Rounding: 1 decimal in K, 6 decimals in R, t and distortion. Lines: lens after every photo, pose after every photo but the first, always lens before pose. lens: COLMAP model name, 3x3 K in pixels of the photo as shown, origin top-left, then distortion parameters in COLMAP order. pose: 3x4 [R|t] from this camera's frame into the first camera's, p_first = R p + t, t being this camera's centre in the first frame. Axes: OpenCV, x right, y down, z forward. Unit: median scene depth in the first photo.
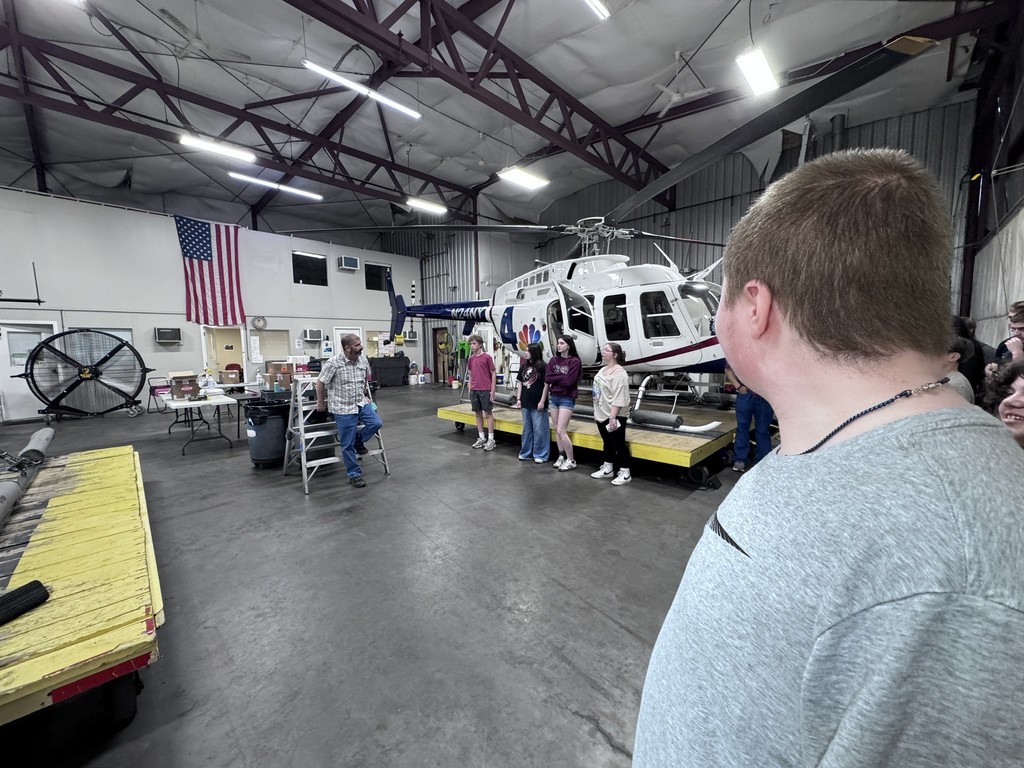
lens RADIAL K [[410.5, 0, 512.0], [0, 410.5, 384.0], [0, 0, 1]] dist [-0.012223, 0.003474]
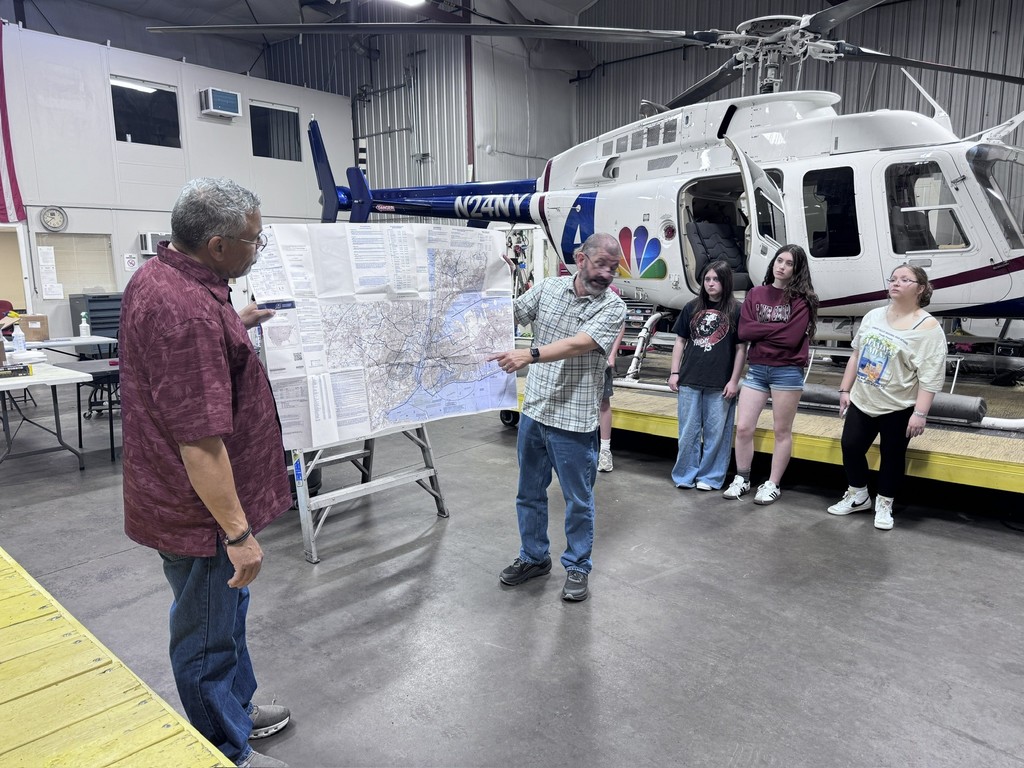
lens RADIAL K [[730.8, 0, 512.0], [0, 730.8, 384.0], [0, 0, 1]] dist [0.128036, -0.210931]
pose [[0.997874, -0.007621, 0.064720, -0.182211], [0.003536, 0.998007, 0.063007, -0.003293], [-0.065071, -0.062645, 0.995912, 0.052556]]
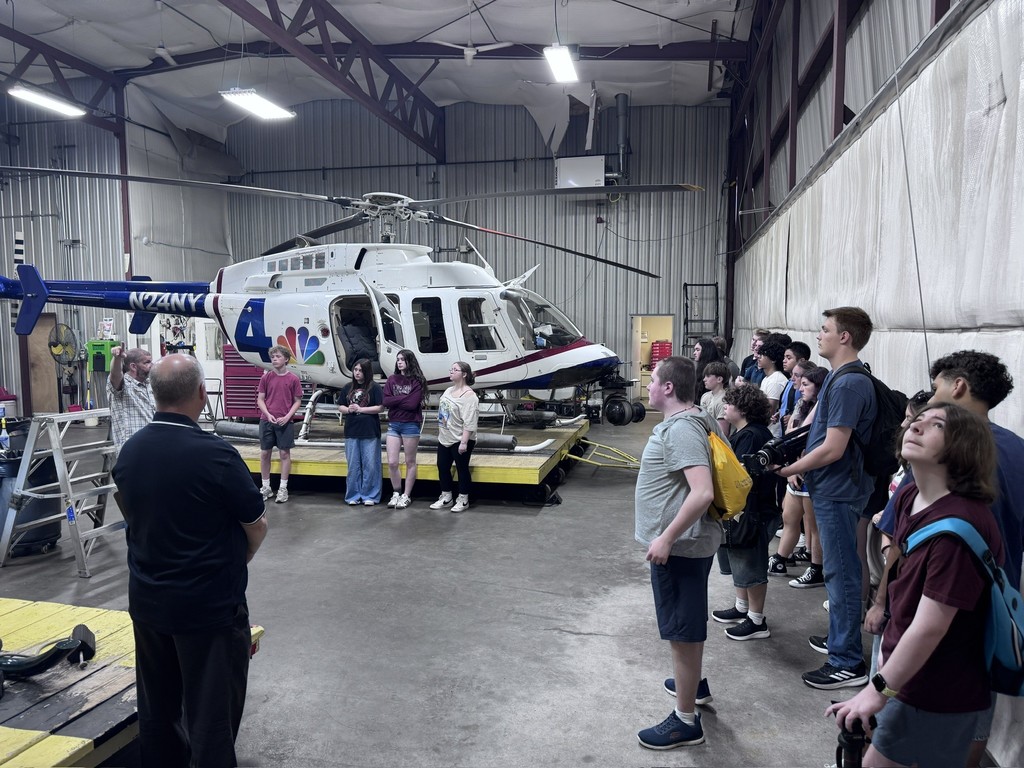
lens RADIAL K [[713.0, 0, 535.4], [0, 713.0, 397.5], [0, 0, 1]] dist [0.073053, -0.096151]
pose [[0.844067, -0.036605, 0.534988, -0.287346], [0.041481, 0.999135, 0.002917, -0.009222], [-0.534632, 0.019730, 0.844855, -0.278078]]
